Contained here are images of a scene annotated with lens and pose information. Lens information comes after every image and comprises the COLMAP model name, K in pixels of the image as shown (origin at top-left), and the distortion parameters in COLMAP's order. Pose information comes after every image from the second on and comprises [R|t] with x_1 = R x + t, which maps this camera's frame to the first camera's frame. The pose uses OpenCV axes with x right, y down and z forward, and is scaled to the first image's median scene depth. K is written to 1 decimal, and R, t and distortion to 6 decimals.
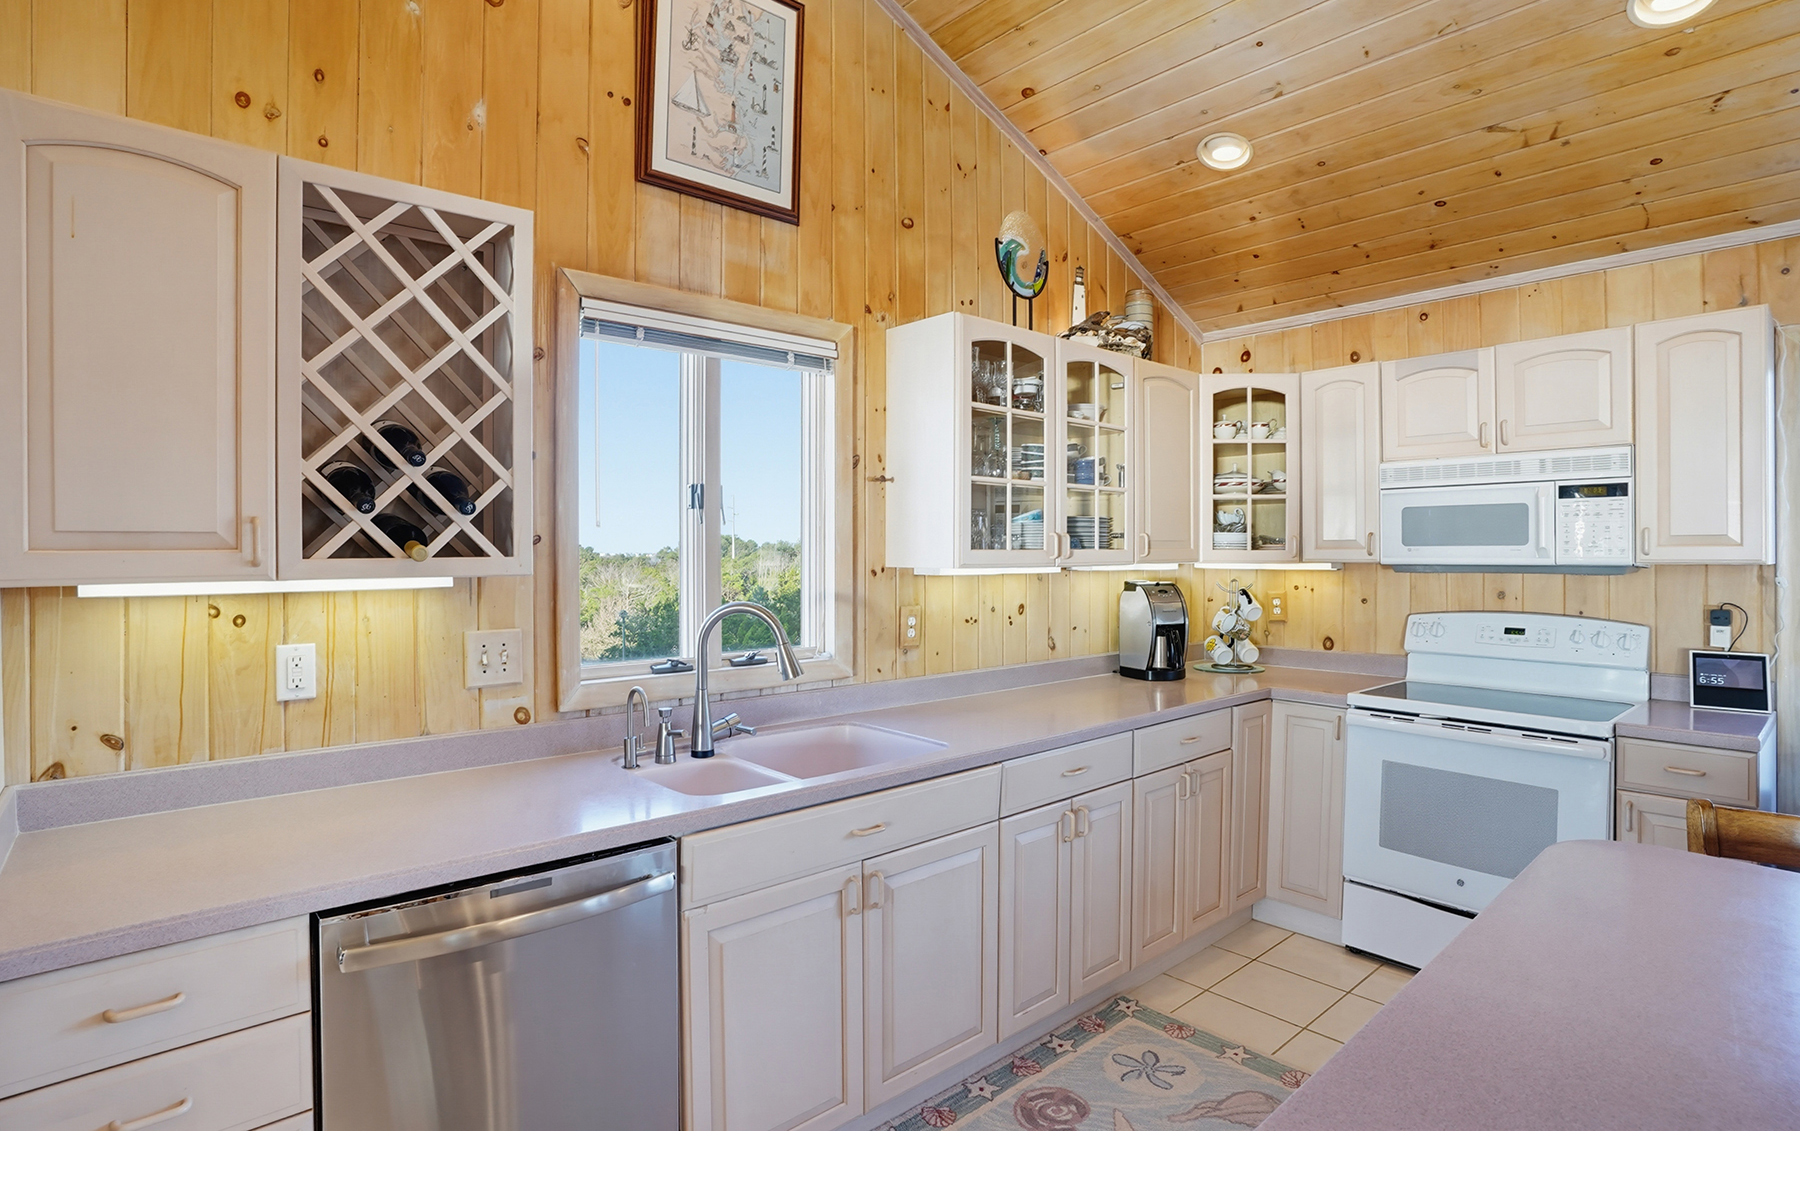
lens RADIAL K [[896.2, 0, 894.4], [0, 896.2, 551.3], [0, 0, 1]] dist [-0.082245, 0.038773]
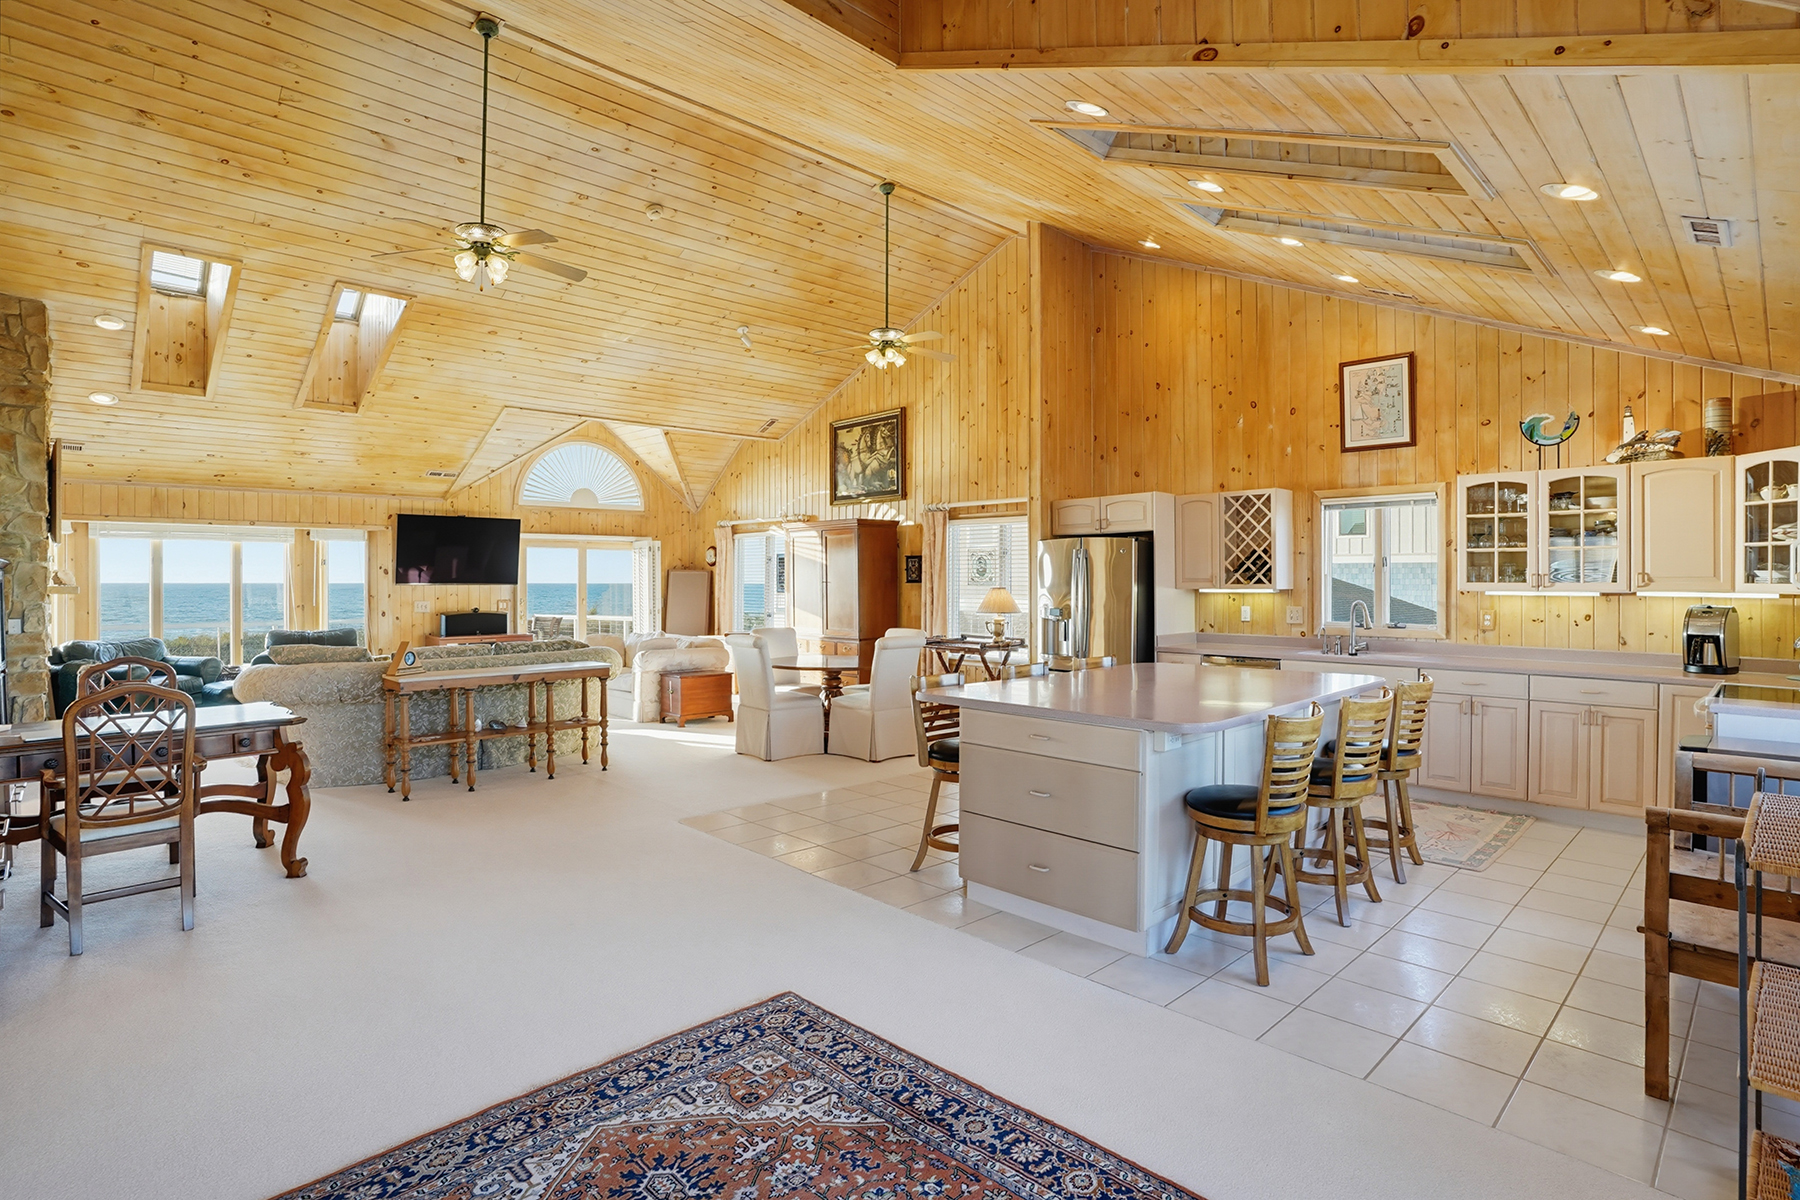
lens RADIAL K [[894.8, 0, 905.6], [0, 894.8, 578.9], [0, 0, 1]] dist [-0.079478, 0.040065]
pose [[0.050567, 0.000386, -0.998721, 2.104691], [-0.001165, 0.999999, 0.000327, -0.009964], [0.998720, 0.001147, 0.050567, -0.470899]]
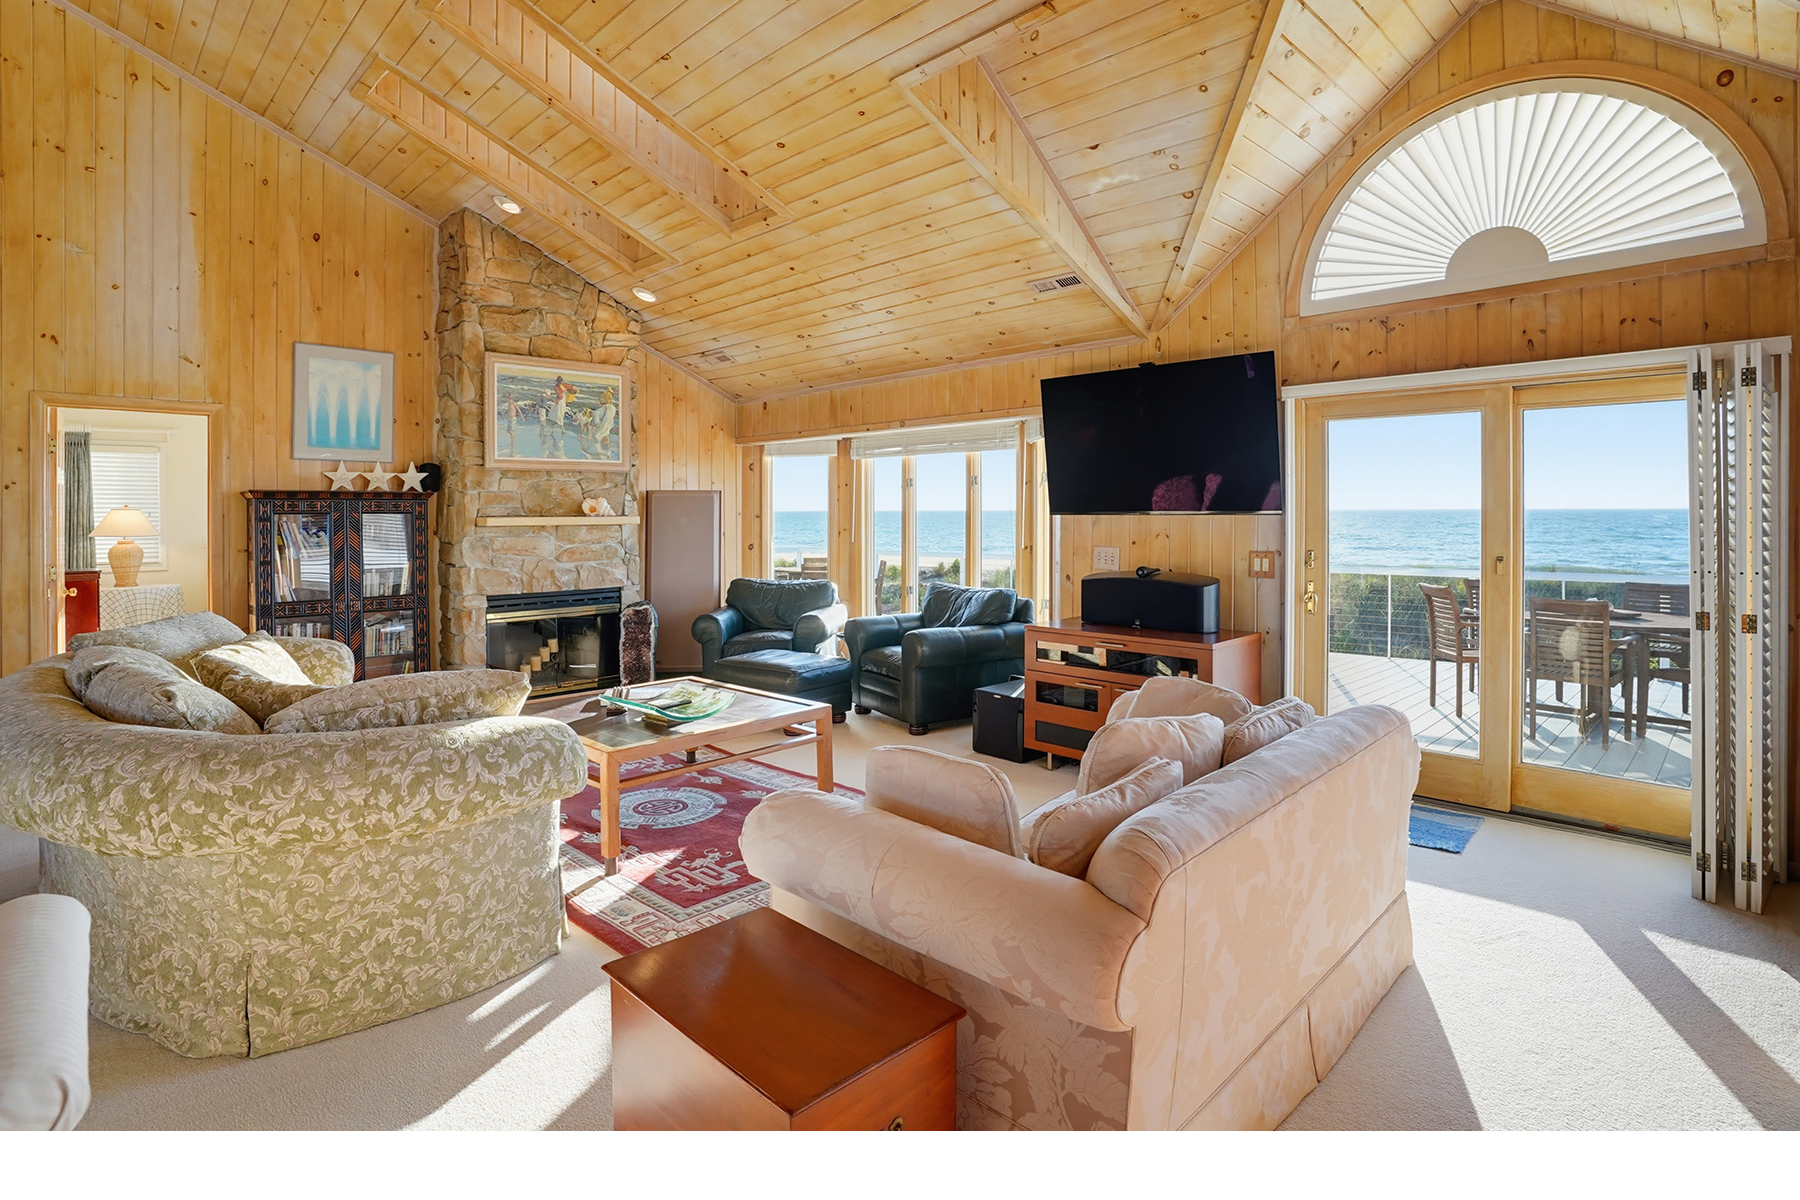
lens RADIAL K [[900.6, 0, 885.6], [0, 900.6, 518.7], [0, 0, 1]] dist [-0.083159, 0.039562]
pose [[-0.998714, 0.007982, -0.050069, -1.271880], [0.007462, 0.999916, 0.010553, 0.003171], [0.050149, 0.010165, -0.998690, -0.447483]]
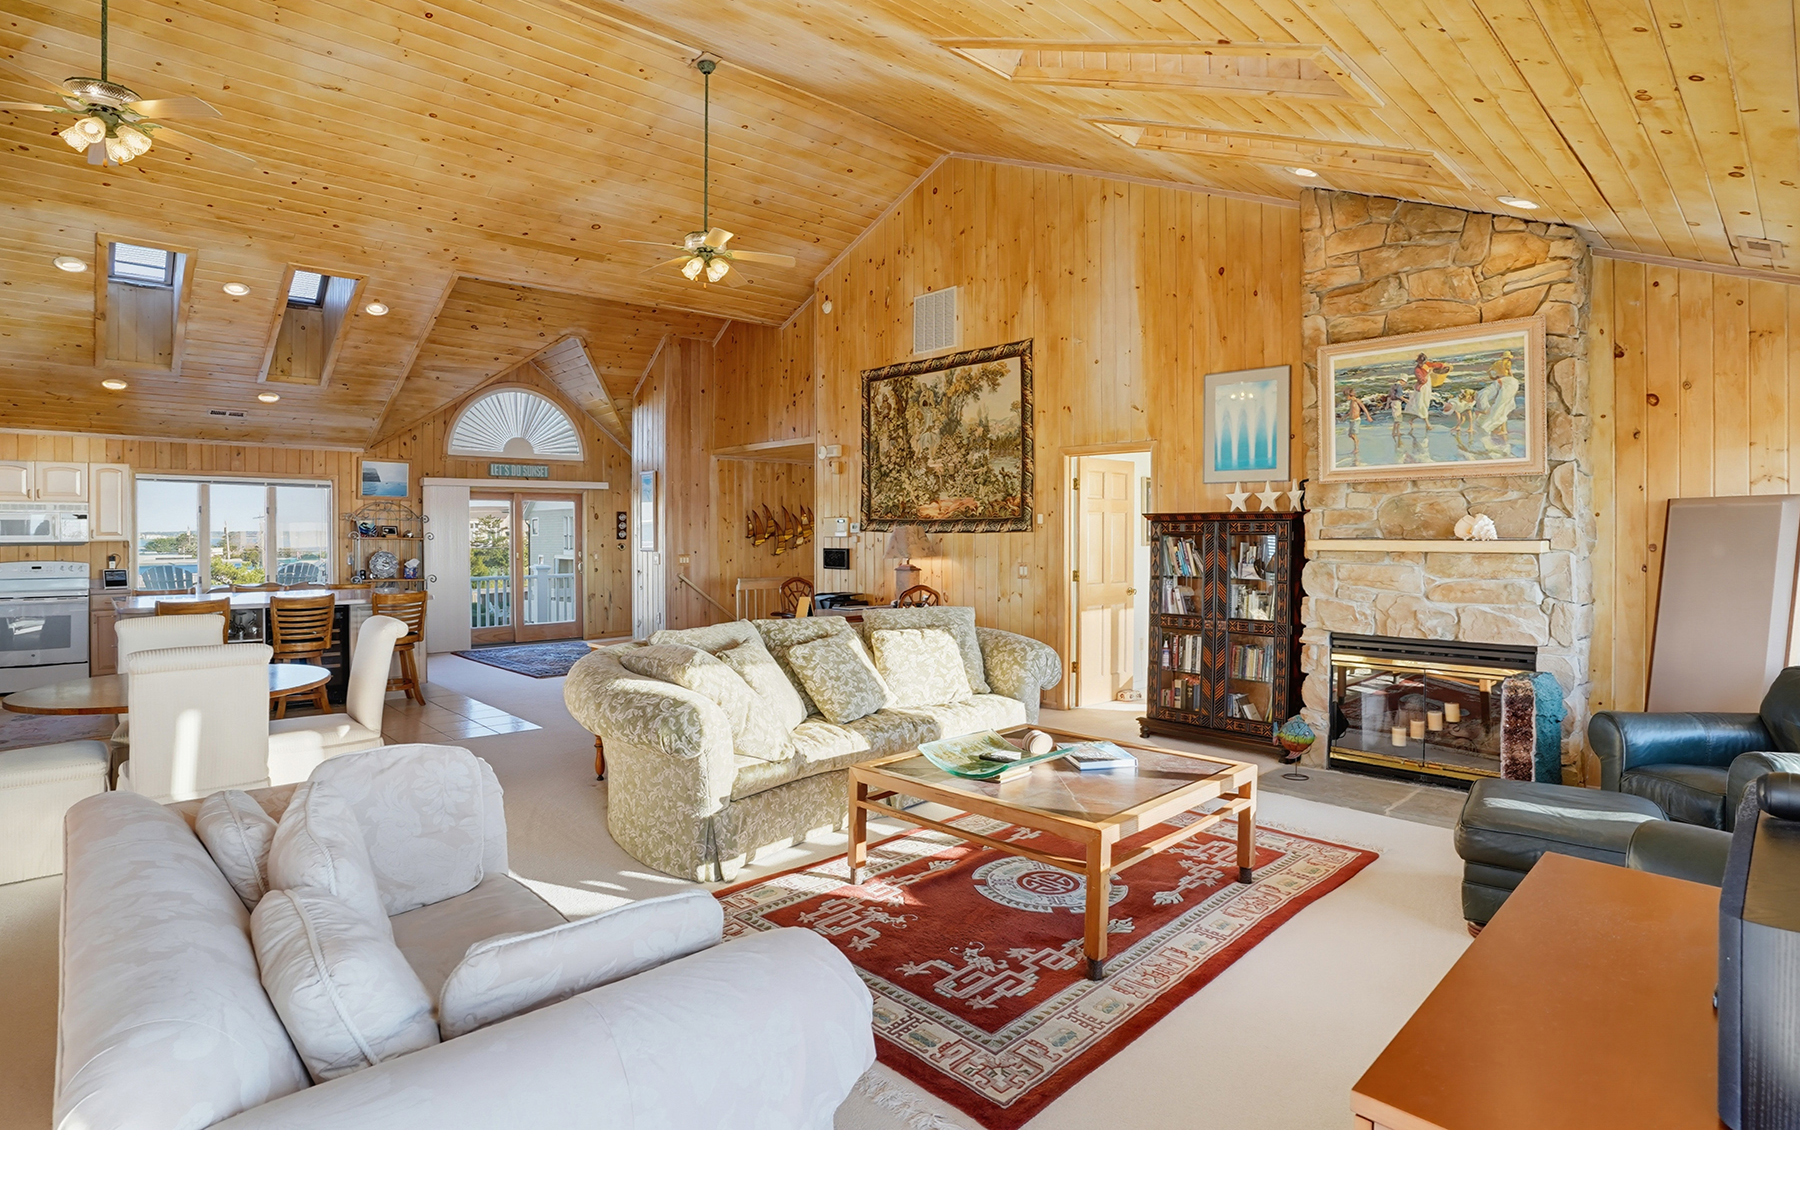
lens RADIAL K [[908.3, 0, 874.8], [0, 908.3, 534.5], [0, 0, 1]] dist [-0.080348, 0.039285]
pose [[-0.018013, 0.000631, 0.999838, -2.269765], [0.003593, 0.999993, -0.000566, 0.001915], [-0.999831, 0.003583, -0.018015, -1.716464]]
